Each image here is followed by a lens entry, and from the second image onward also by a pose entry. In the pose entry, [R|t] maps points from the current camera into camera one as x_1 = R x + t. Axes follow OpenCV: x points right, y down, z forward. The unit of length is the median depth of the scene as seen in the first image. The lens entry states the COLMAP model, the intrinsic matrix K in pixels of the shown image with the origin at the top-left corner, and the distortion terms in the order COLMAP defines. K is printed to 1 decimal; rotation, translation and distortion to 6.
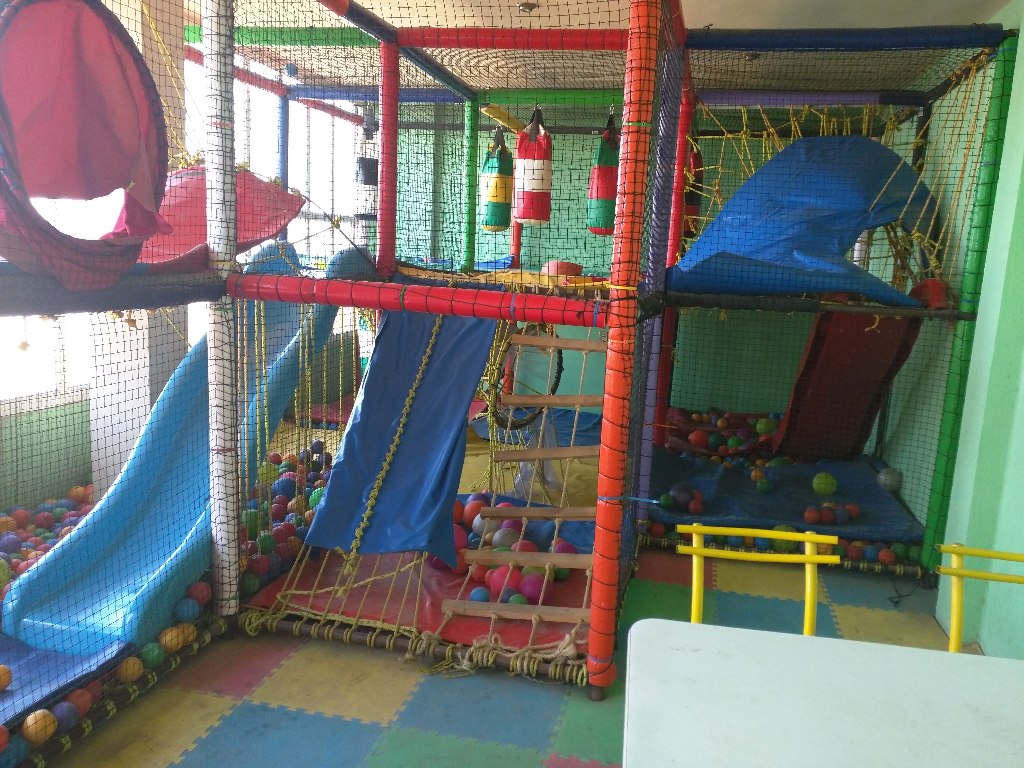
lens RADIAL K [[835.7, 0, 512.0], [0, 835.7, 384.0], [0, 0, 1]] dist [0.021382, -0.004012]
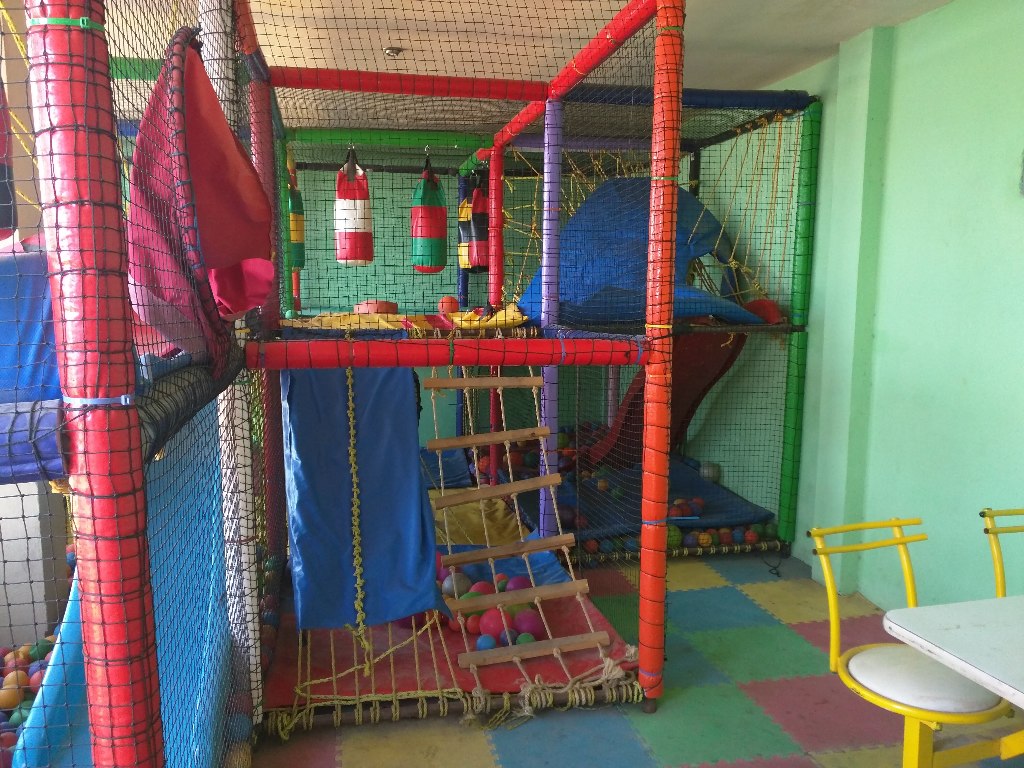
lens RADIAL K [[846.8, 0, 470.2], [0, 846.8, 396.5], [0, 0, 1]] dist [0.014247, 0.005326]
pose [[0.914735, -0.104755, 0.390238, -0.433313], [0.111841, 0.993715, 0.004591, -0.046989], [-0.388266, 0.039445, 0.920703, 0.068190]]
